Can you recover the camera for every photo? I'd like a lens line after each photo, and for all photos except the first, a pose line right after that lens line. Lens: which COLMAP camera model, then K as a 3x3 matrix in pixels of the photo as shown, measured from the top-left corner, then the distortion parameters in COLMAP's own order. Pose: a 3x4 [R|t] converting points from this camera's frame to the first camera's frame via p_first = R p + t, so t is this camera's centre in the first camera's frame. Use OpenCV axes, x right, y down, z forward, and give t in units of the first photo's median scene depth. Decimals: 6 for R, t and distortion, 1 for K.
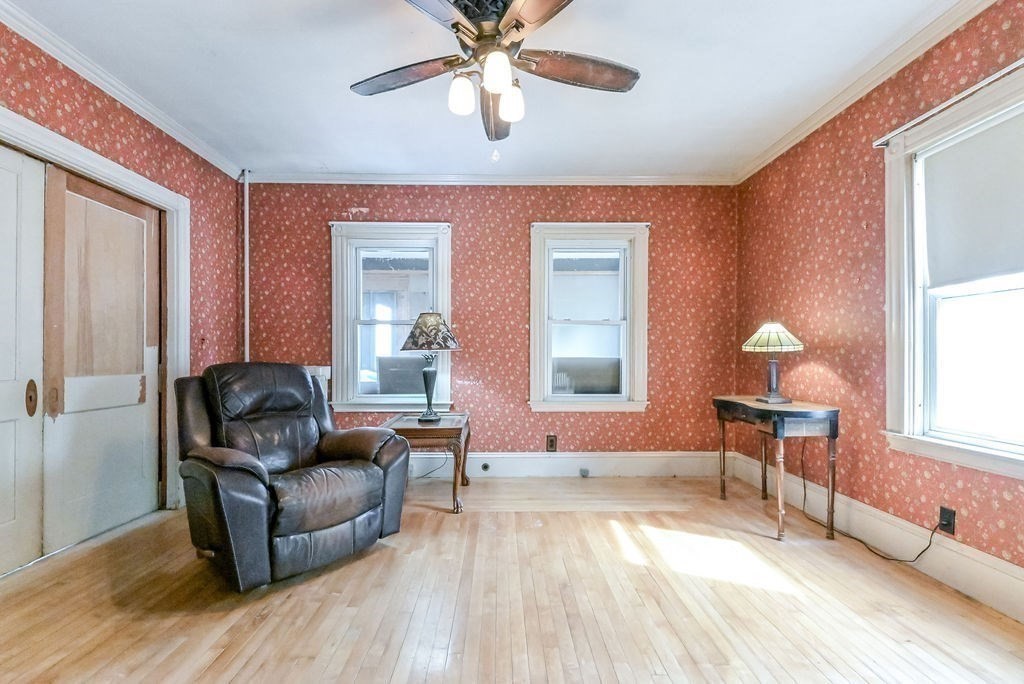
lens RADIAL K [[442.8, 0, 506.0], [0, 442.8, 357.4], [0, 0, 1]] dist [-0.000072, -0.000365]
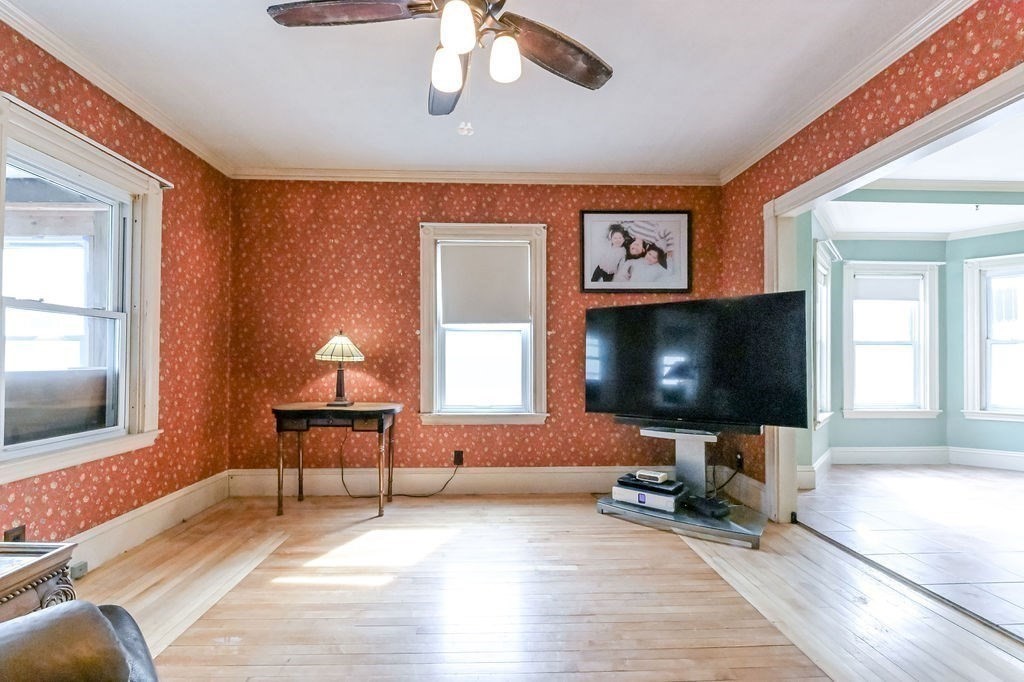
lens RADIAL K [[438.7, 0, 505.0], [0, 438.7, 354.5], [0, 0, 1]] dist [0.001728, -0.000009]
pose [[-0.013019, 0.006612, 0.999893, -0.494736], [0.003637, 0.999972, -0.006565, -0.019578], [-0.999909, 0.003551, -0.013042, 0.554153]]
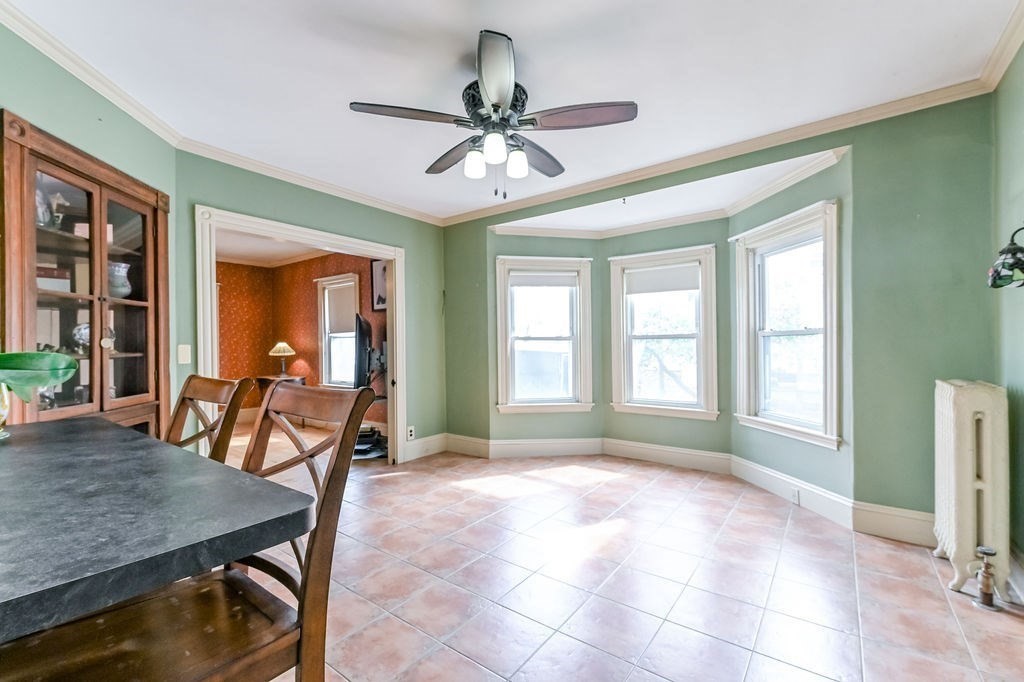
lens RADIAL K [[439.3, 0, 511.8], [0, 439.3, 344.7], [0, 0, 1]] dist [0.001153, -0.000200]
pose [[0.614722, -0.004195, 0.788733, -0.427923], [0.013616, 0.999893, -0.005294, -0.036432], [-0.788627, 0.013994, 0.614713, -1.239698]]
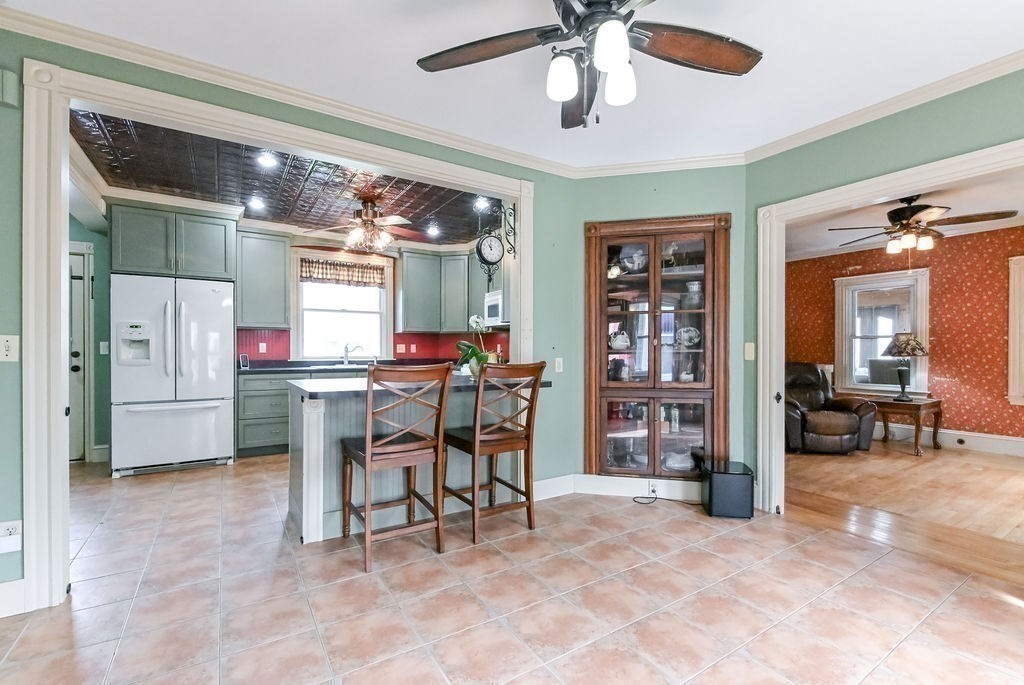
lens RADIAL K [[452.1, 0, 514.0], [0, 452.1, 352.3], [0, 0, 1]] dist [-0.002989, -0.001107]
pose [[0.528424, 0.004233, -0.848970, 0.501964], [-0.005571, 0.999983, 0.001519, -0.027448], [0.848962, 0.003926, 0.528439, -1.125467]]
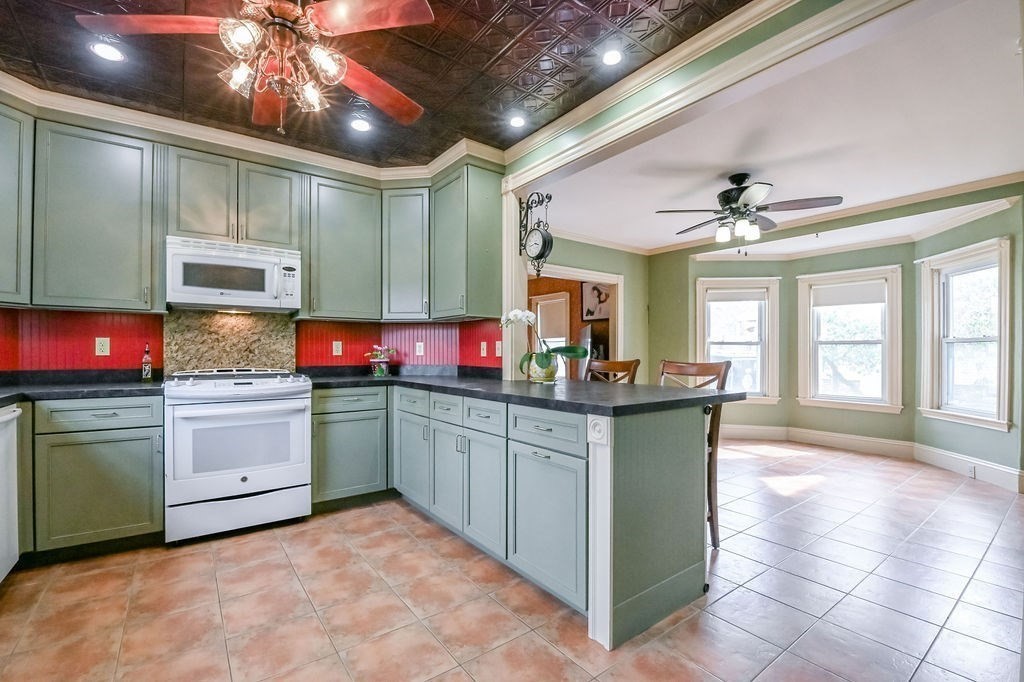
lens RADIAL K [[450.4, 0, 508.7], [0, 450.4, 353.3], [0, 0, 1]] dist [-0.000777, -0.012222]
pose [[0.814548, -0.000604, 0.580096, -1.056333], [0.000936, 1.000000, -0.000274, -0.022763], [-0.580096, 0.000766, 0.814548, -1.393782]]
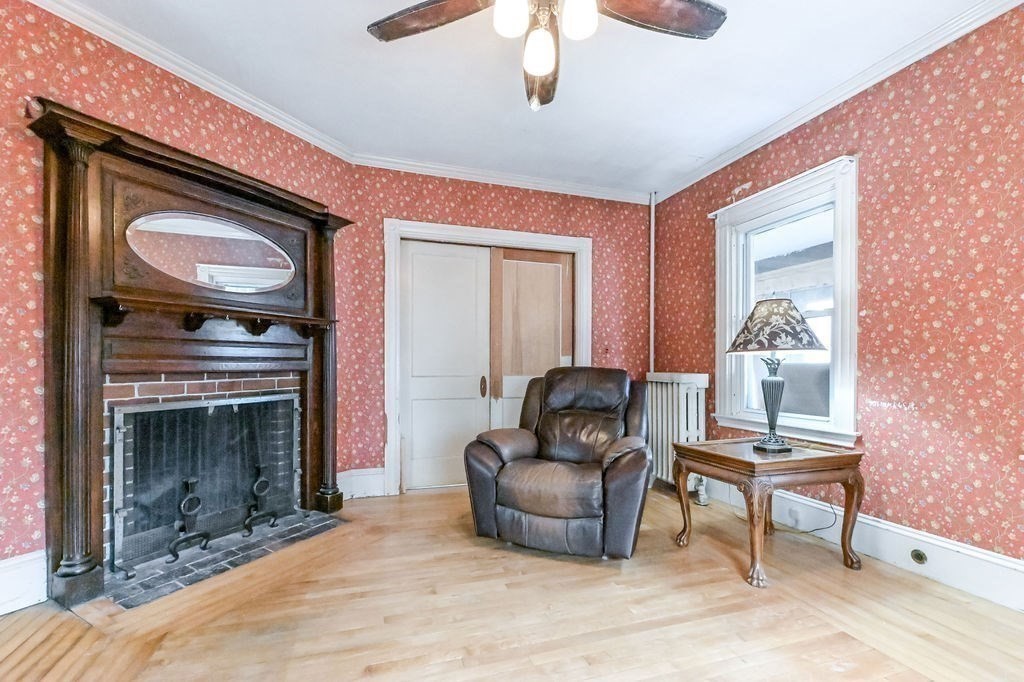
lens RADIAL K [[446.7, 0, 507.2], [0, 446.7, 368.8], [0, 0, 1]] dist [-0.000104, -0.000275]
pose [[0.288239, 0.002645, -0.957555, 0.433401], [-0.007719, 0.999970, 0.000438, 0.014616], [0.957527, 0.007265, 0.288251, 0.411975]]
